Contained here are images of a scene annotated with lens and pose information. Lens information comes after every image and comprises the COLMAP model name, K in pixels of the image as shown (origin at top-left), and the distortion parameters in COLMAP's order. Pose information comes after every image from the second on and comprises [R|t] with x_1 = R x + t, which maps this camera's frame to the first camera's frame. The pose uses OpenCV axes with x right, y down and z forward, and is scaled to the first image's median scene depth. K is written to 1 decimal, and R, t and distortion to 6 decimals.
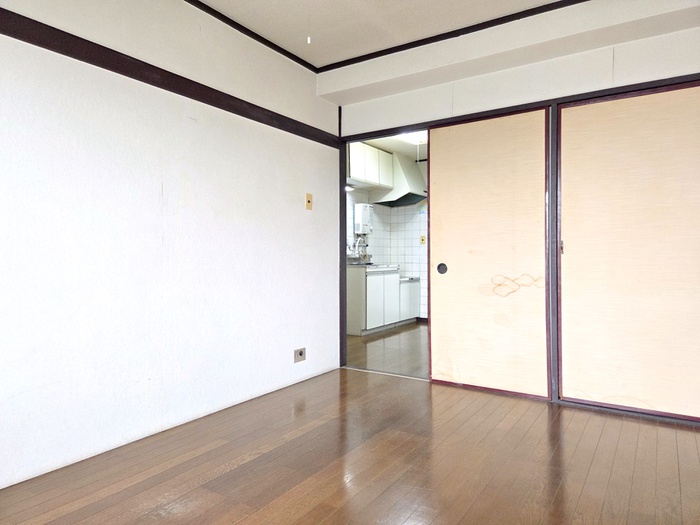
lens RADIAL K [[476.4, 0, 350.0], [0, 476.4, 262.5], [0, 0, 1]] dist [0.055954, -0.004977]
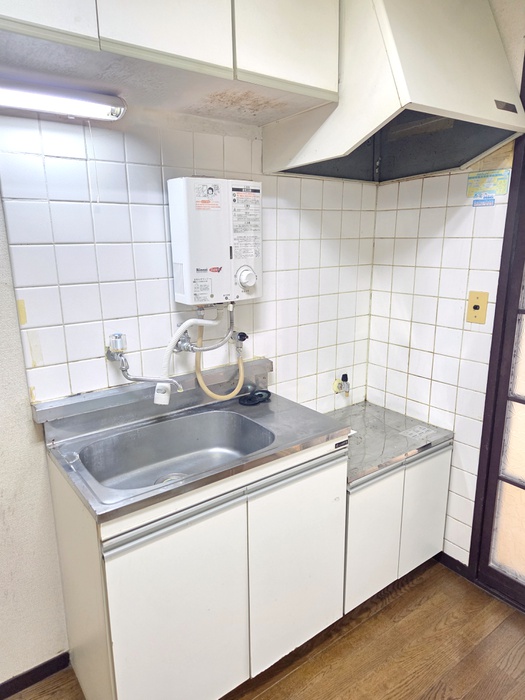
lens RADIAL K [[473.4, 0, 262.5], [0, 473.4, 350.0], [0, 0, 1]] dist [-0.001486, -0.000624]
pose [[0.937748, 0.073814, -0.339383, 0.132232], [0.005847, 0.973662, 0.227919, -0.085438], [0.347268, -0.215715, 0.912618, 0.710360]]
